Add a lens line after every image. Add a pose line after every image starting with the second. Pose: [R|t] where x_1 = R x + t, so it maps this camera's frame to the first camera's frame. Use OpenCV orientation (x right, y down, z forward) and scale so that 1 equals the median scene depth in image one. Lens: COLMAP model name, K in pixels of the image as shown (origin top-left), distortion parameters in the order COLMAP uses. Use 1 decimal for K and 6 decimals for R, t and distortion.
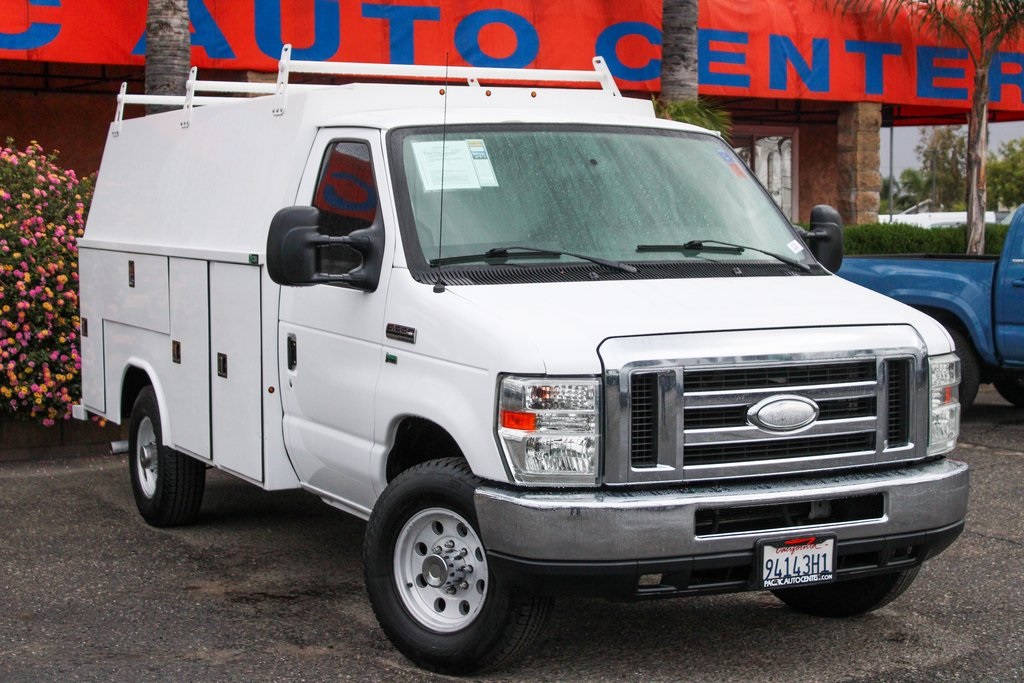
lens RADIAL K [[1680.4, 0, 482.5], [0, 1680.4, 320.7], [0, 0, 1]] dist [0.017834, 0.000000]
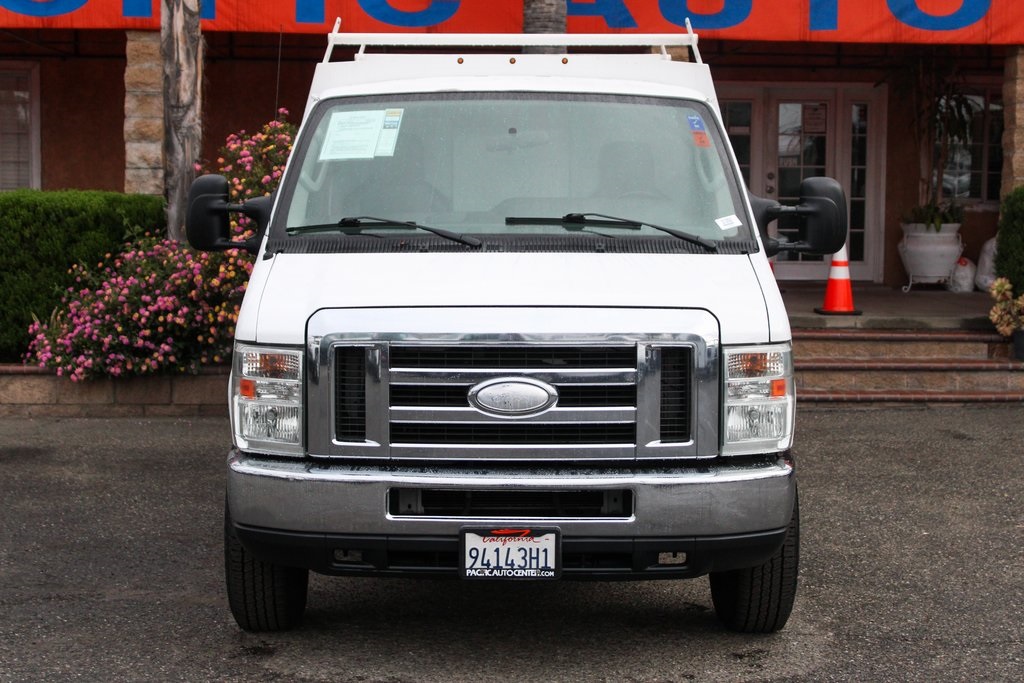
lens RADIAL K [[1680.4, 0, 504.1], [0, 1680.4, 336.4], [0, 0, 1]] dist [0.017834, 0.000000]
pose [[0.897277, 0.046143, -0.439050, 0.575672], [-0.033535, 0.998773, 0.036434, -0.012789], [0.440193, -0.017968, 0.897723, 0.146502]]
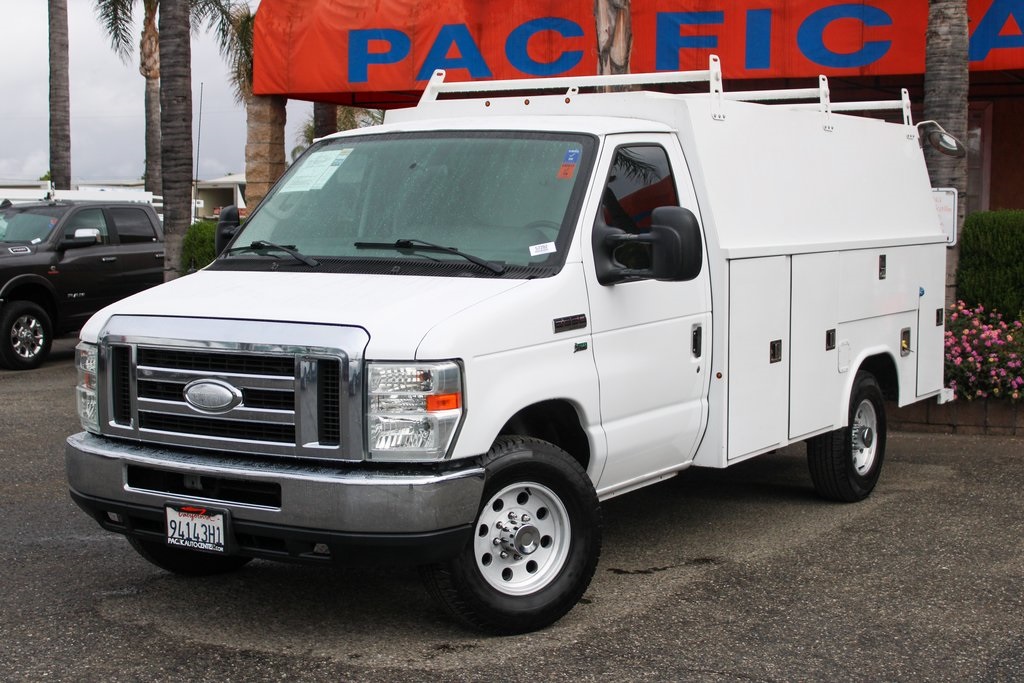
lens RADIAL K [[1512.7, 0, 532.1], [0, 1512.7, 367.8], [0, 0, 1]] dist [-0.032005, 0.000000]
pose [[0.541537, 0.087345, -0.836127, 1.097341], [-0.053880, 0.996149, 0.069165, -0.041916], [0.838948, 0.007595, 0.544158, 0.622785]]
